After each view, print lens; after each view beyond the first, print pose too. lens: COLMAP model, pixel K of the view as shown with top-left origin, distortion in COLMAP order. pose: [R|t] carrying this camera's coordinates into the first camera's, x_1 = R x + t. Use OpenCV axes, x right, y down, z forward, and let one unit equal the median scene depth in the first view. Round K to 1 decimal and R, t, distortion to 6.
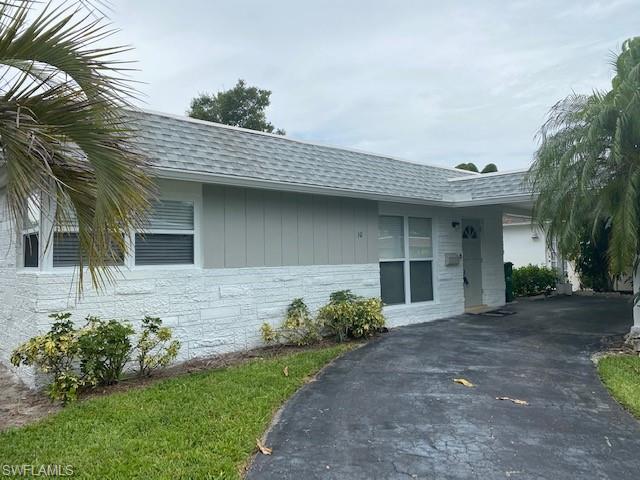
lens RADIAL K [[499.5, 0, 315.8], [0, 499.5, 237.5], [0, 0, 1]] dist [0.004088, 0.001355]
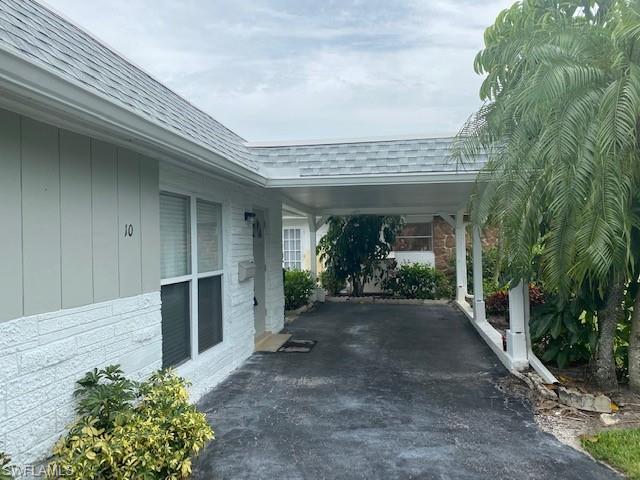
lens RADIAL K [[499.5, 0, 315.8], [0, 499.5, 237.5], [0, 0, 1]] dist [0.004088, 0.001355]
pose [[0.789331, 0.017180, 0.613728, -0.049537], [-0.029805, 0.999502, 0.010355, -0.008586], [-0.613244, -0.026466, 0.789450, 0.501609]]
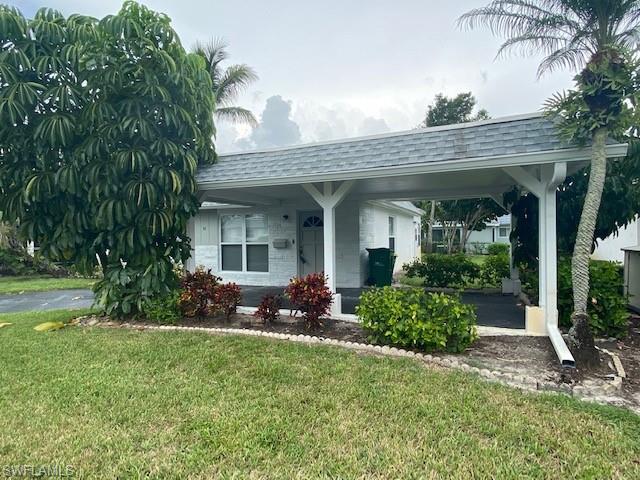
lens RADIAL K [[350.3, 0, 320.0], [0, 350.3, 240.0], [0, 0, 1]] dist [-0.017330, 0.000148]
pose [[0.427675, 0.028787, -0.903474, 1.303993], [0.052008, 0.997053, 0.056388, -0.016006], [0.902435, -0.071103, 0.424918, 0.771400]]
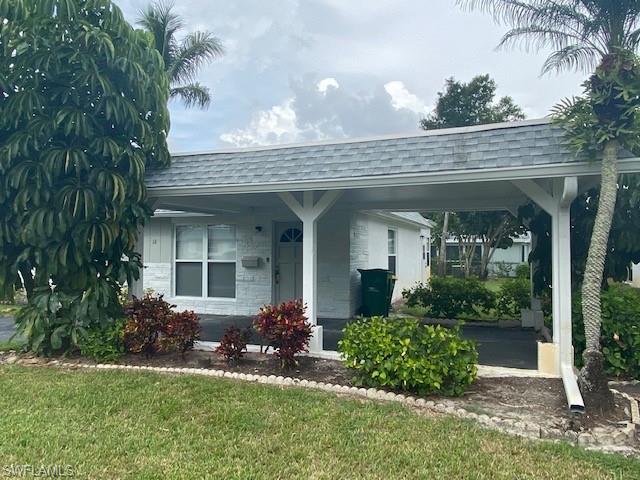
lens RADIAL K [[451.0, 0, 320.0], [0, 451.0, 240.0], [0, 0, 1]] dist [-0.000899, -0.003355]
pose [[0.459876, 0.001502, -0.887982, 1.330251], [0.036982, 0.999099, 0.020843, -0.020550], [0.887213, -0.042424, 0.459406, 0.765223]]
